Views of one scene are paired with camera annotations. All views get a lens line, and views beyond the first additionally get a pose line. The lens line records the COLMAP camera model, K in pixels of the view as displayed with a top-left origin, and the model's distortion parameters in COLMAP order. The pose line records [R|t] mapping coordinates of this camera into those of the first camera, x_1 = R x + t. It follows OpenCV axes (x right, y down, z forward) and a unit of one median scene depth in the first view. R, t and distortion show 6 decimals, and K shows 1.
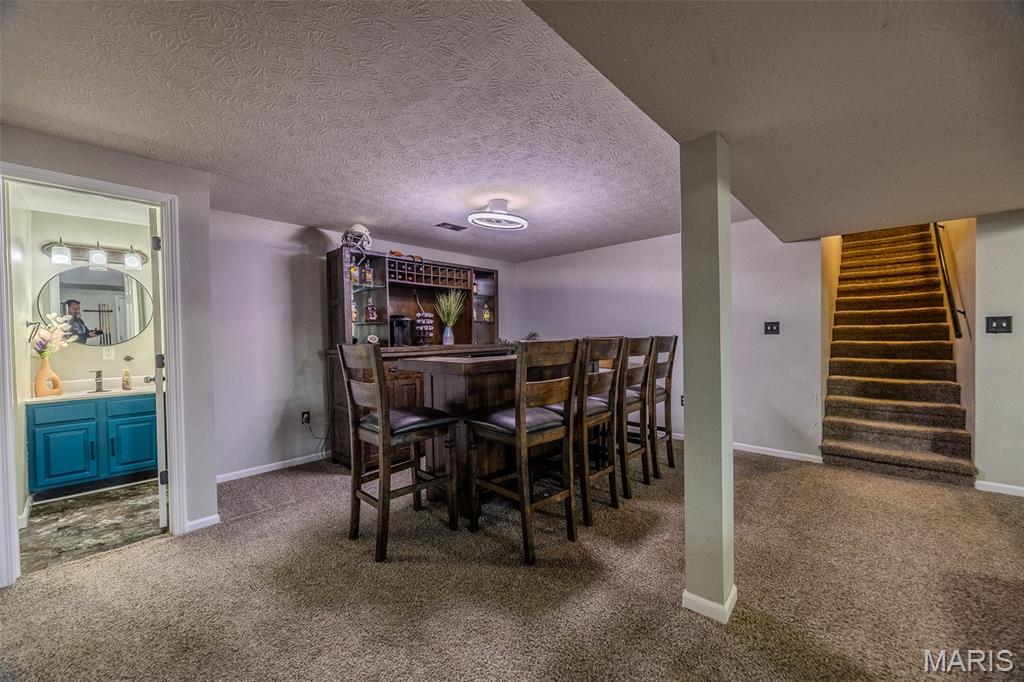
lens RADIAL K [[389.2, 0, 510.7], [0, 389.2, 342.4], [0, 0, 1]] dist [0.000026, -0.000093]
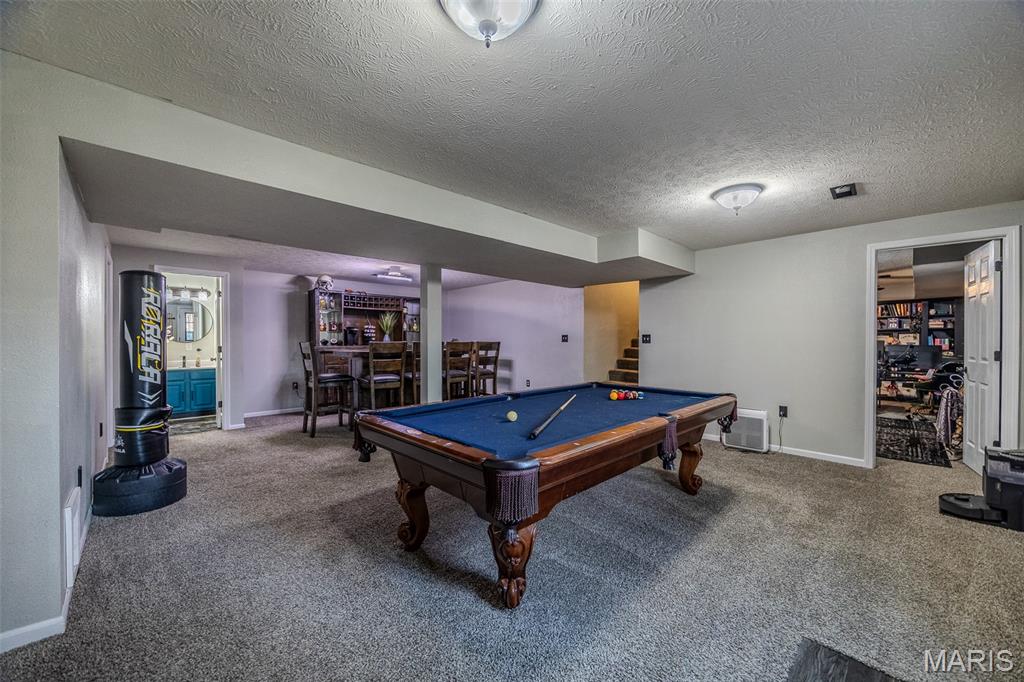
lens RADIAL K [[389.2, 0, 511.1], [0, 389.2, 345.9], [0, 0, 1]] dist [0.000026, -0.000093]
pose [[0.998196, 0.016477, -0.057743, 0.530265], [-0.016821, 0.999844, -0.005476, 0.009292], [0.057644, 0.006438, 0.998316, -0.673523]]
